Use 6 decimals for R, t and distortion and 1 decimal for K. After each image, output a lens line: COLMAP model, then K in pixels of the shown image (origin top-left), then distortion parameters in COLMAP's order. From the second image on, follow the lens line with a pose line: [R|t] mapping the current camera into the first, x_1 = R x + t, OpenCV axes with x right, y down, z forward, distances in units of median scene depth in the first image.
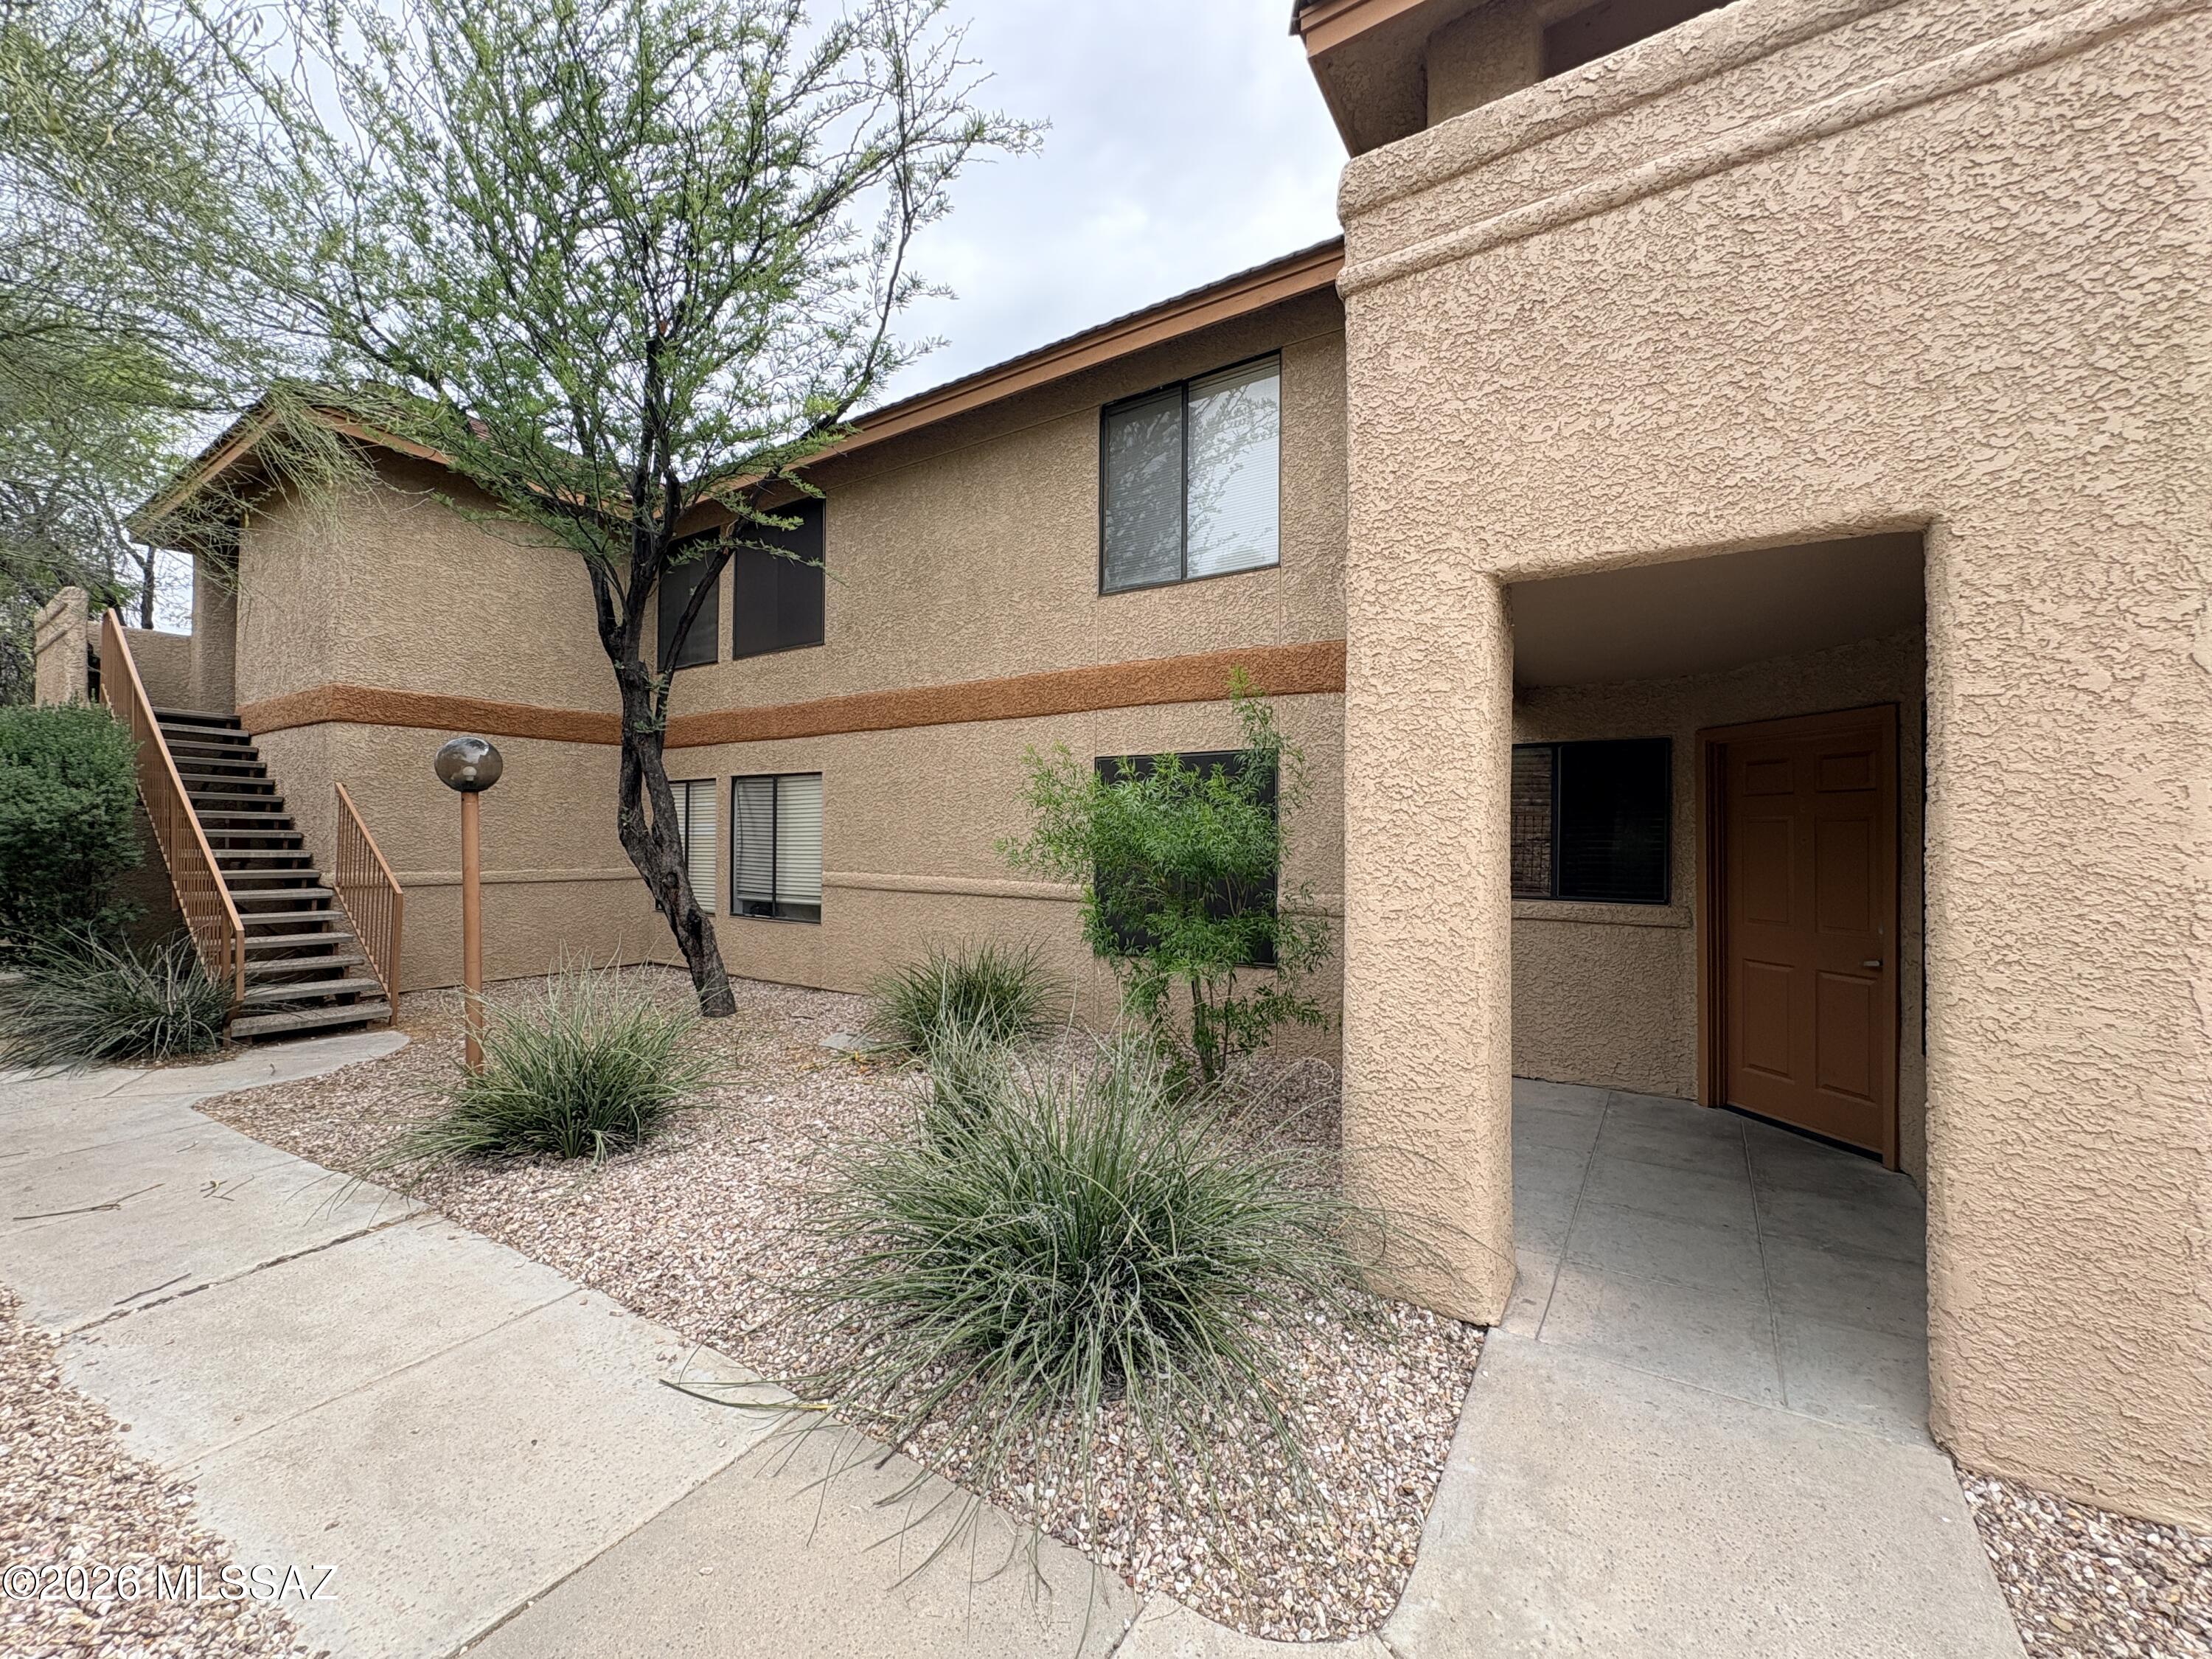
lens RADIAL K [[875.3, 0, 1104.1], [0, 875.3, 833.5], [0, 0, 1]] dist [-0.001578, -0.000222]
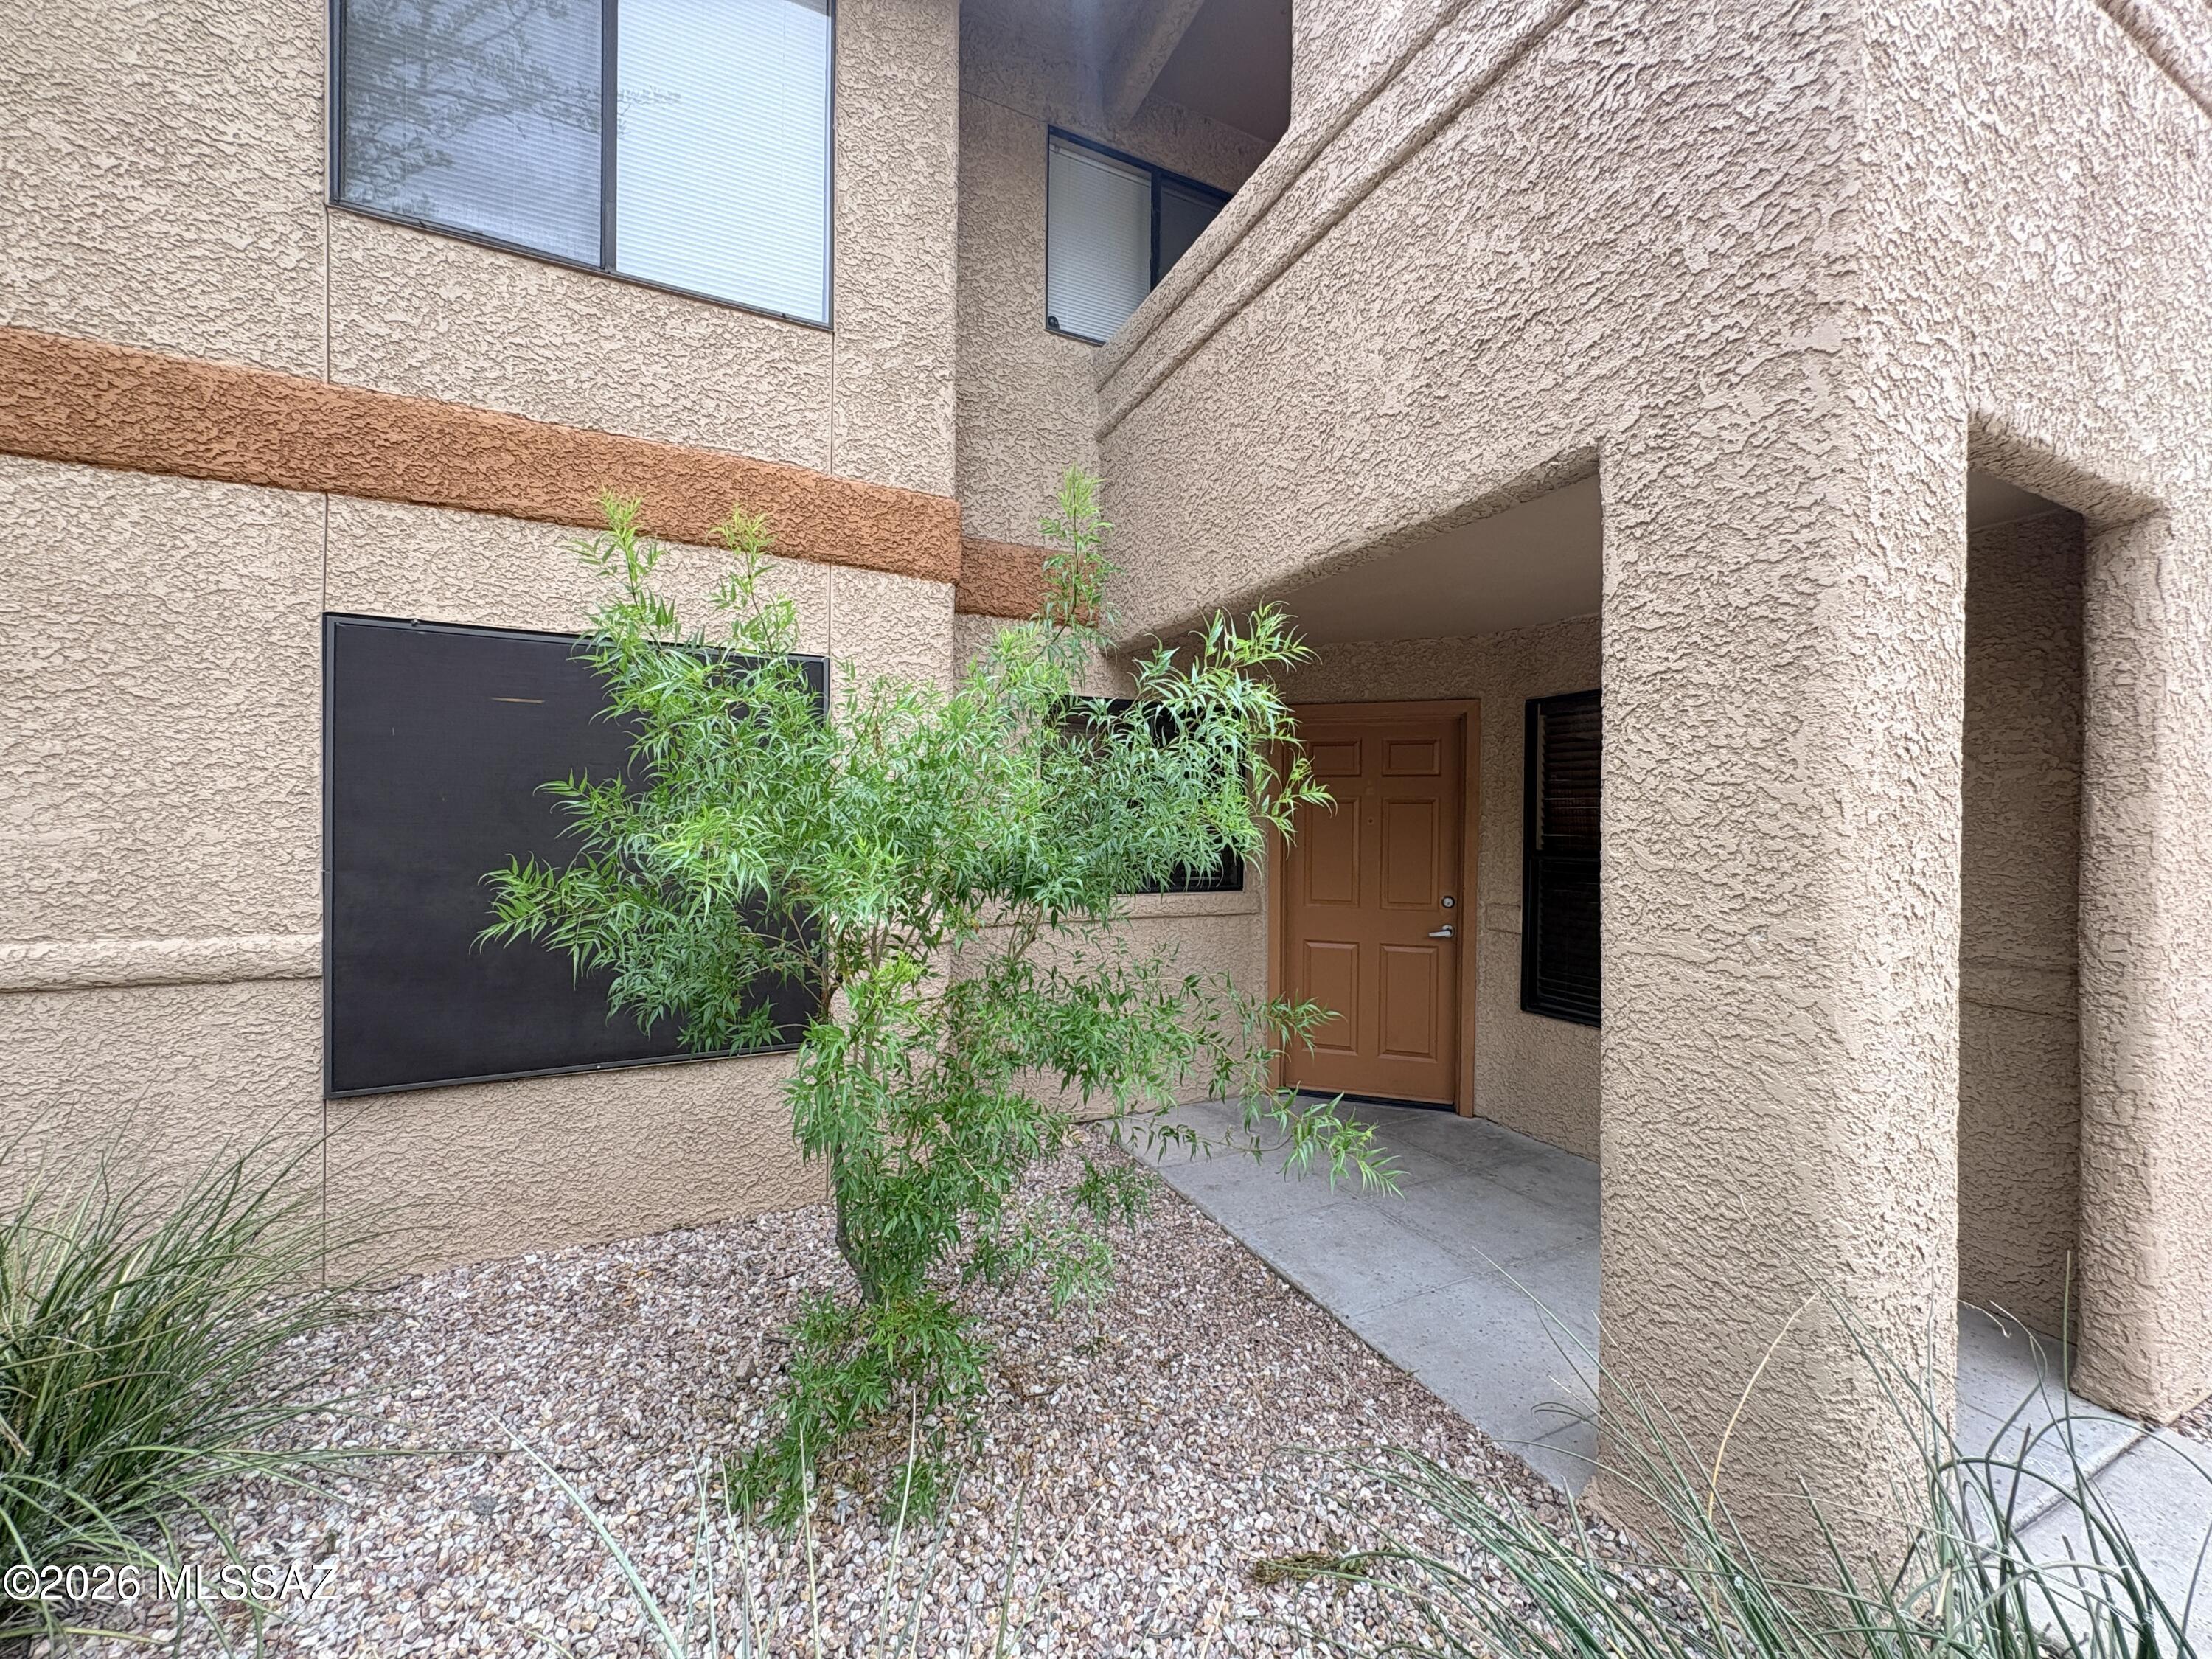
lens RADIAL K [[875.3, 0, 1114.8], [0, 875.3, 831.8], [0, 0, 1]] dist [-0.001578, -0.000222]
pose [[0.506558, -0.015866, 0.862060, -0.254880], [-0.008008, 0.999701, 0.023105, -0.001783], [-0.862168, -0.018608, 0.506280, 0.734644]]
